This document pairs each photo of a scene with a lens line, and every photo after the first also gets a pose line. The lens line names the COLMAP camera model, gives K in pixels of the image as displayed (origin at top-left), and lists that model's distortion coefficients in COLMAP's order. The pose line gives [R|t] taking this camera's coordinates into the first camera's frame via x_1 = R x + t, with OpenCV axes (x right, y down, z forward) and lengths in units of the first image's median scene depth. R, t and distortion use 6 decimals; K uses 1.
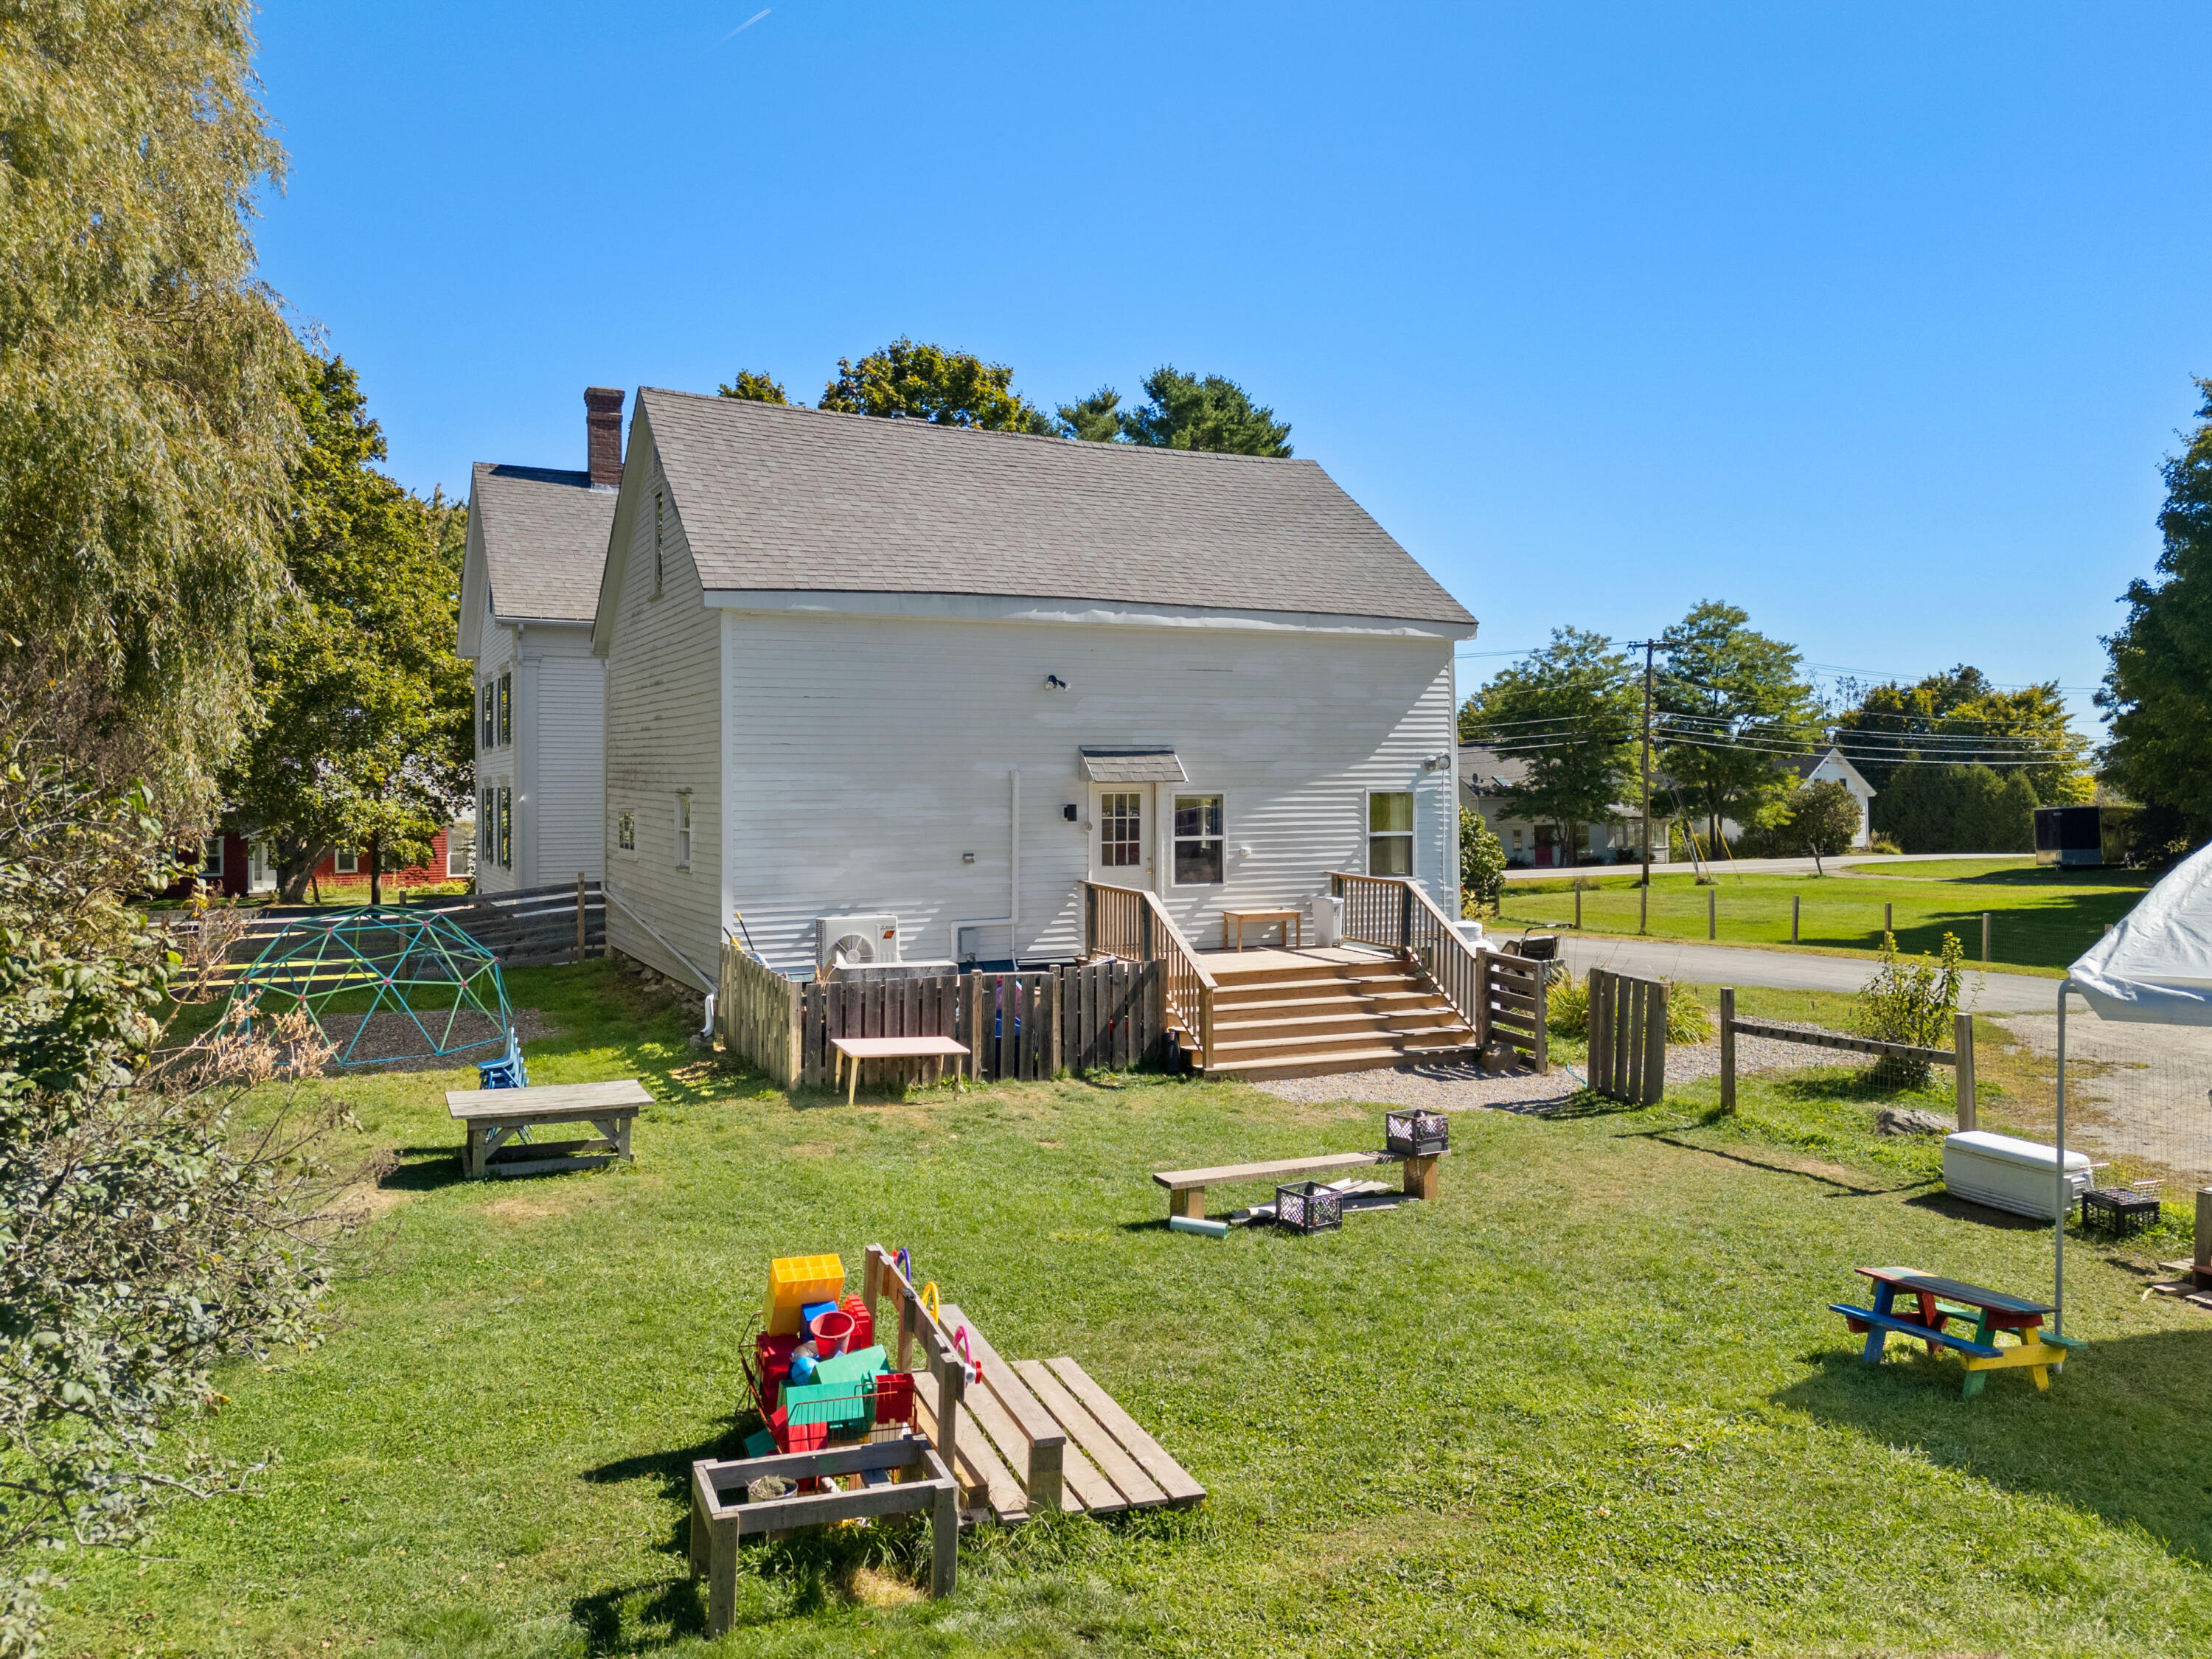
lens RADIAL K [[1779.7, 0, 1075.0], [0, 1779.7, 833.6], [0, 0, 1]] dist [-0.008509, -0.000667]
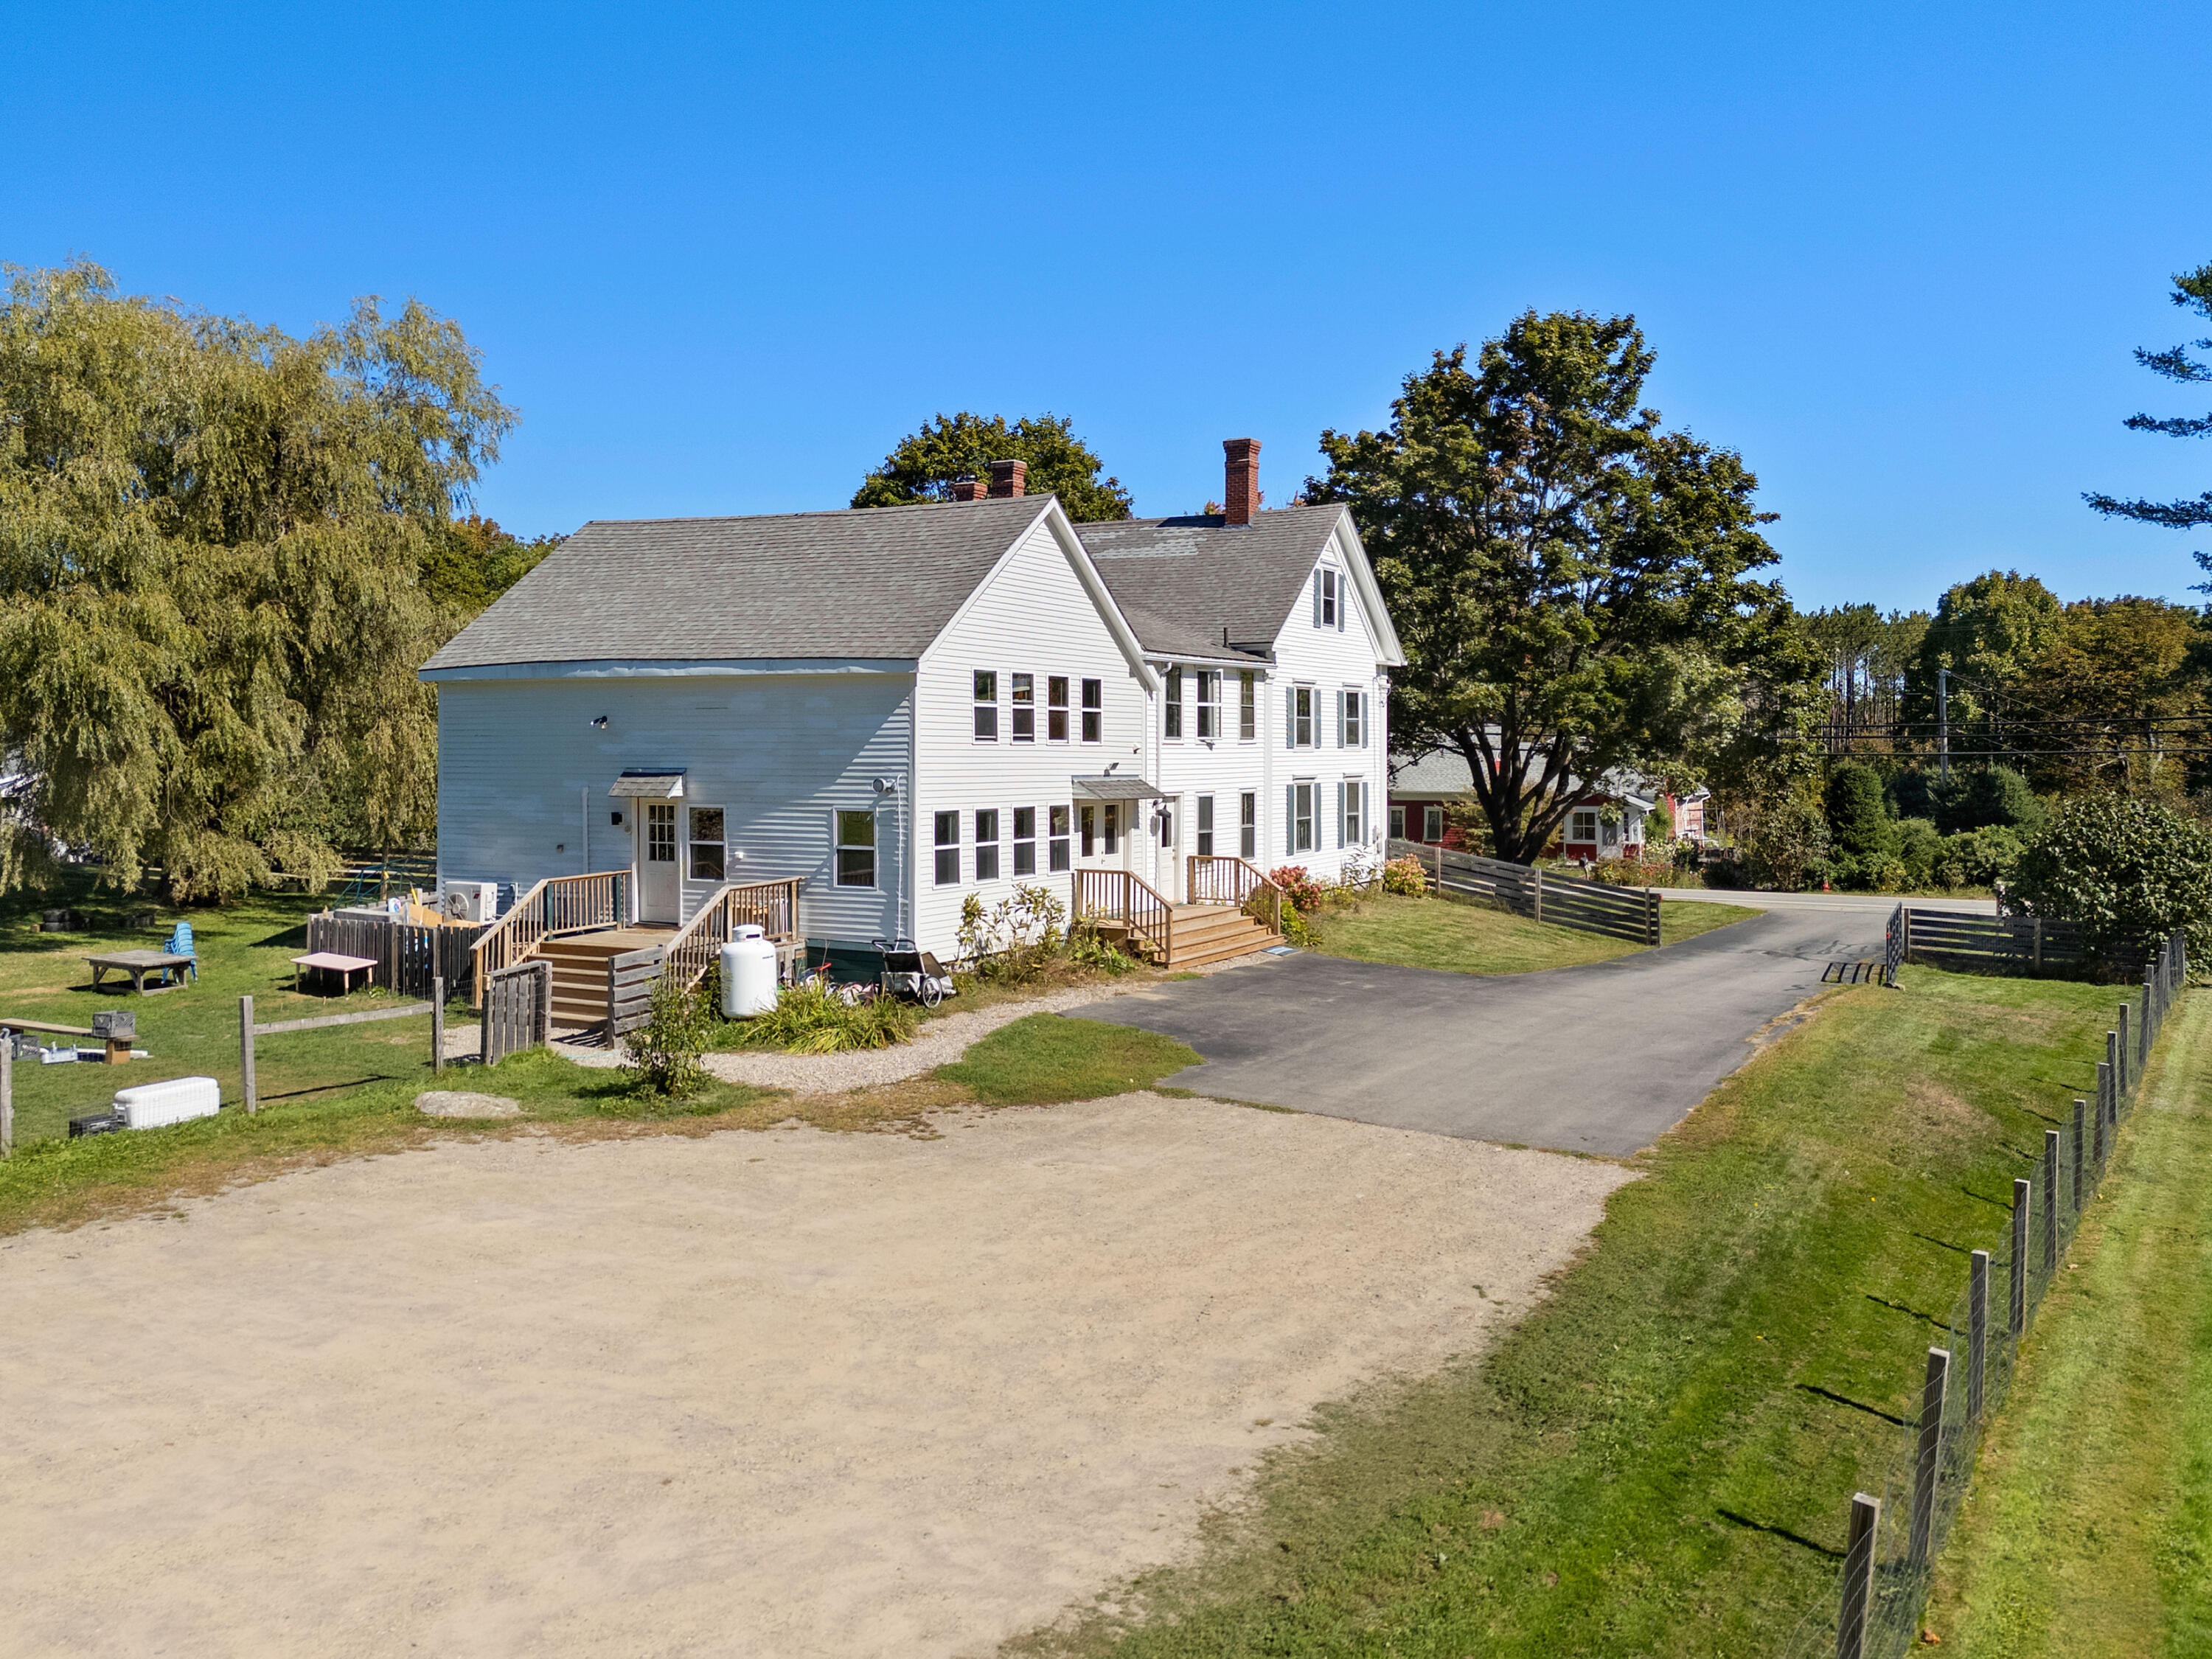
lens RADIAL K [[1779.7, 0, 1075.0], [0, 1779.7, 833.6], [0, 0, 1]] dist [-0.008509, -0.000667]
pose [[0.604150, 0.041637, -0.795782, 0.392177], [-0.032983, 0.999085, 0.027234, -0.014933], [0.796188, 0.009794, 0.604971, 0.143869]]
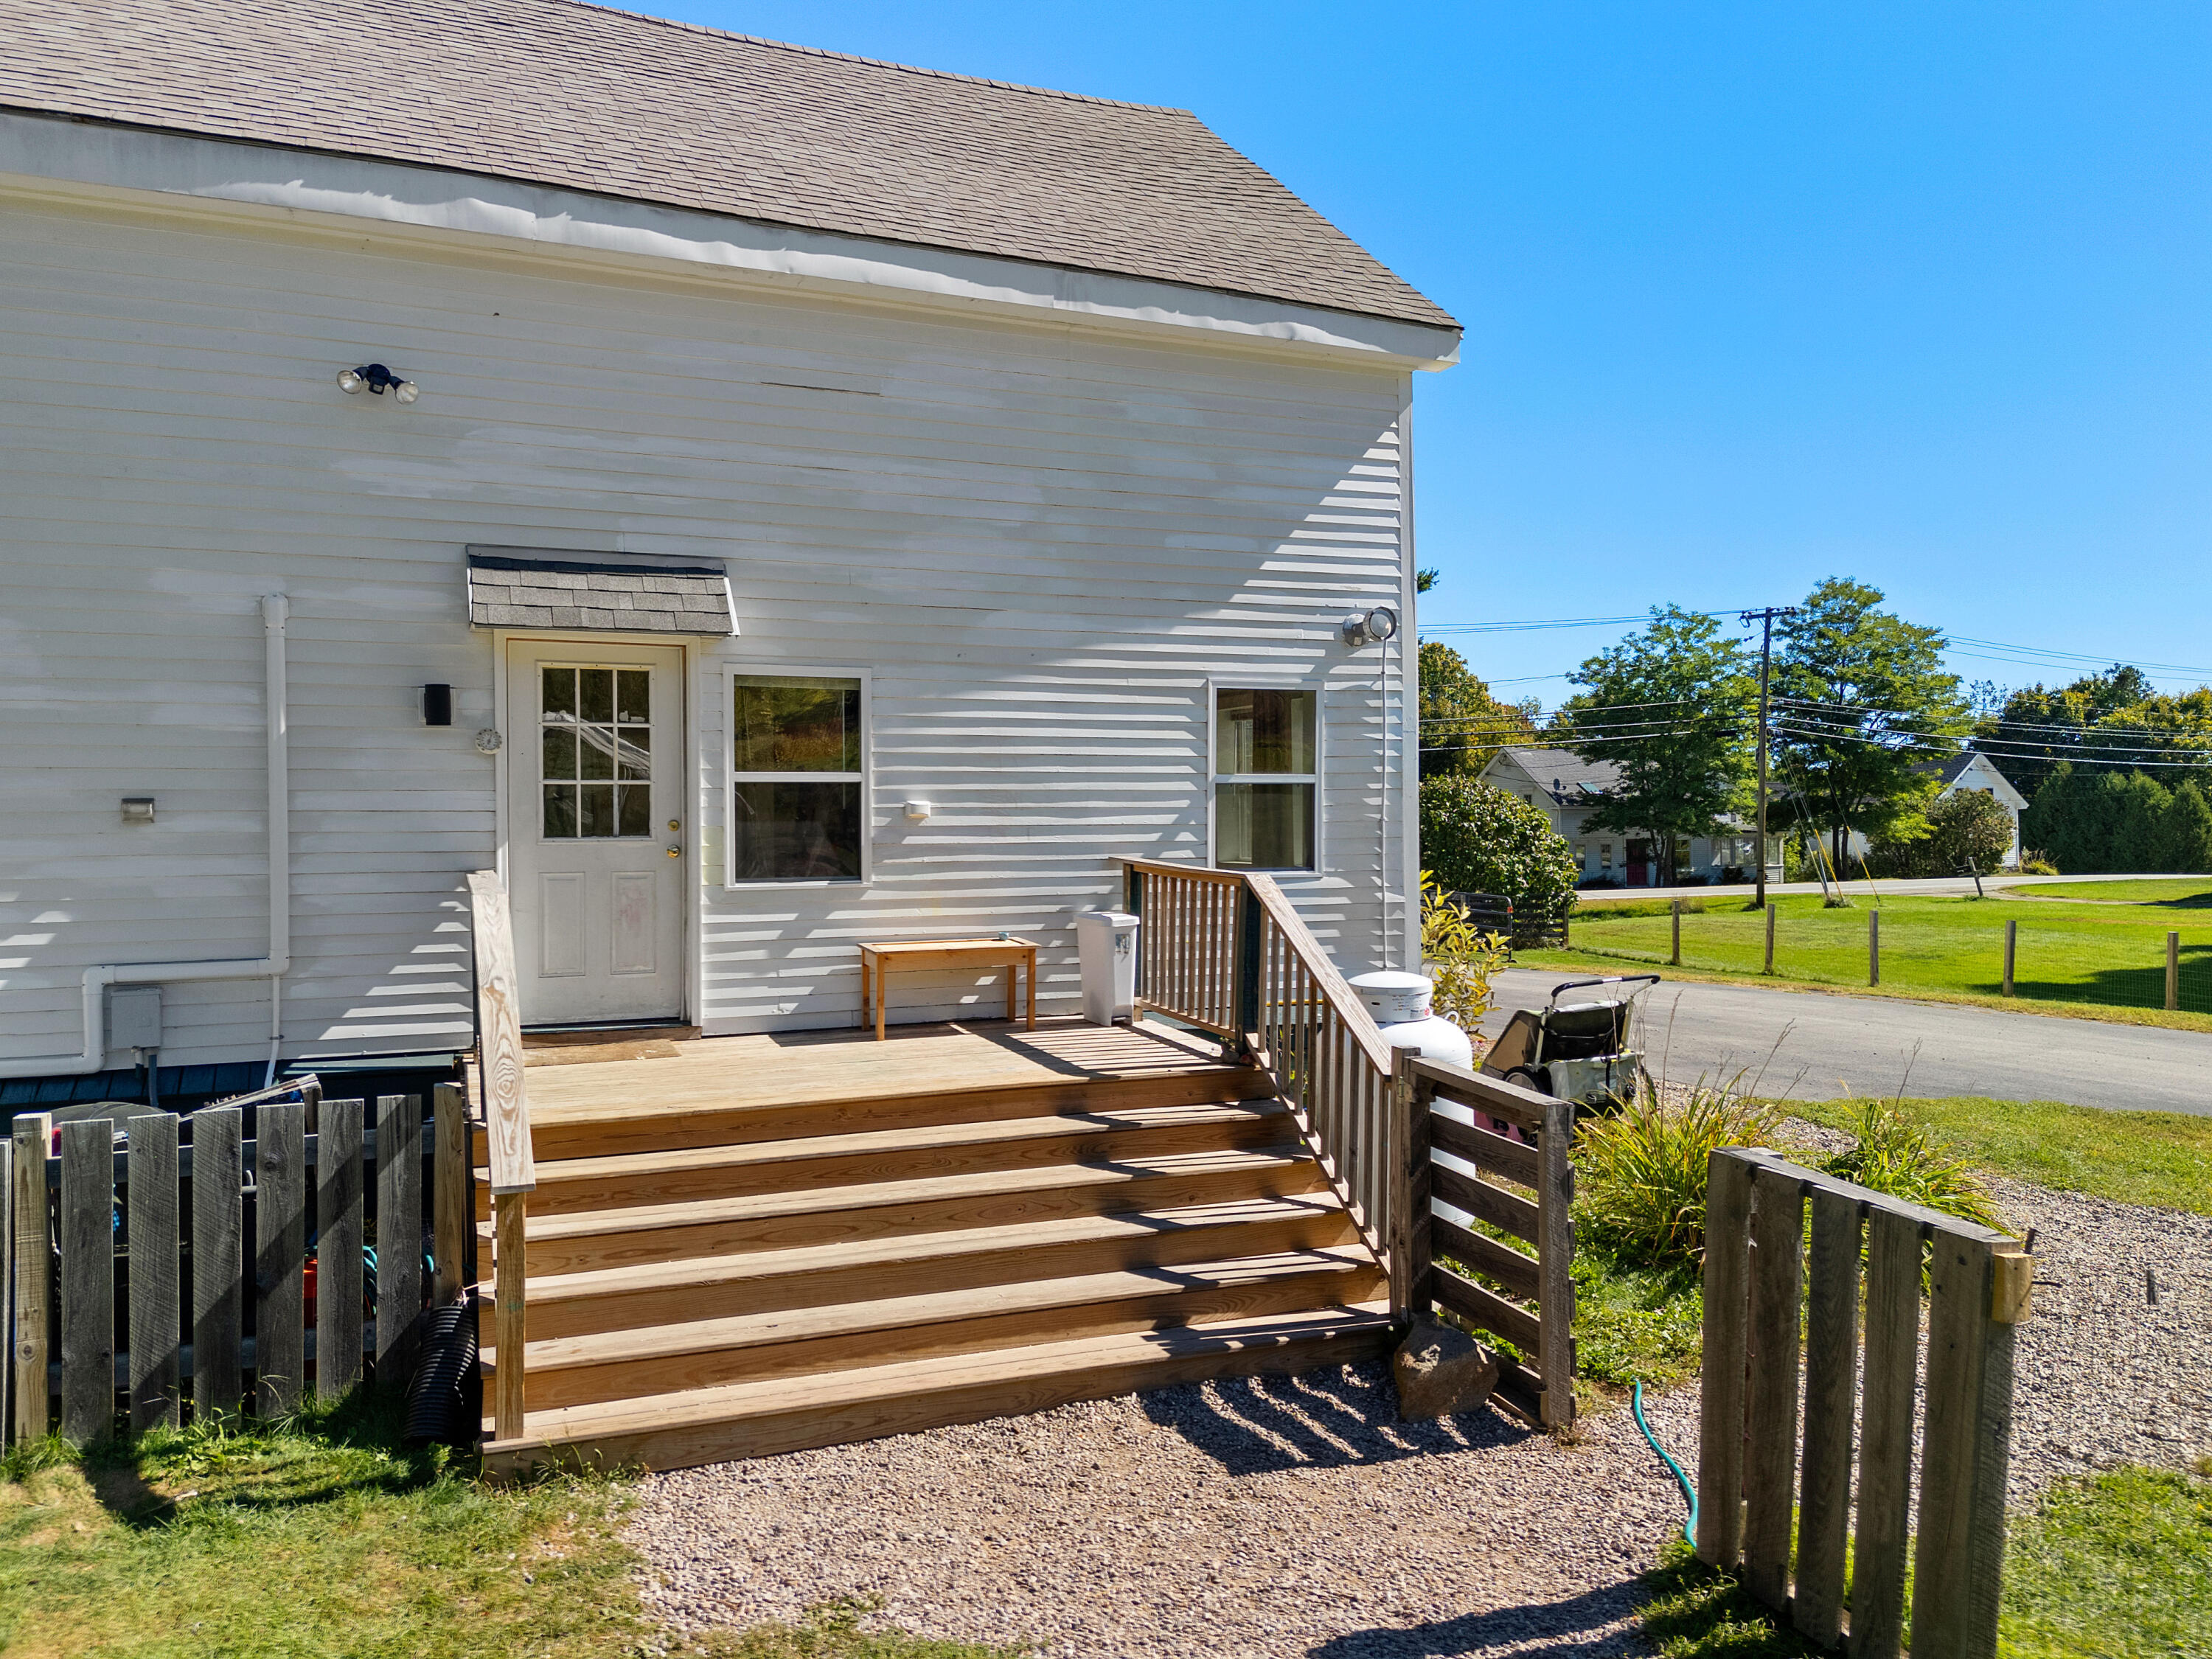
lens RADIAL K [[1693.8, 0, 1144.1], [0, 1693.8, 885.7], [0, 0, 1]] dist [0.053247, -0.052567]
pose [[0.999585, 0.004949, -0.028362, 0.053374], [-0.004518, 0.999873, 0.015266, 0.007247], [0.028434, -0.015132, 0.999481, 0.187292]]
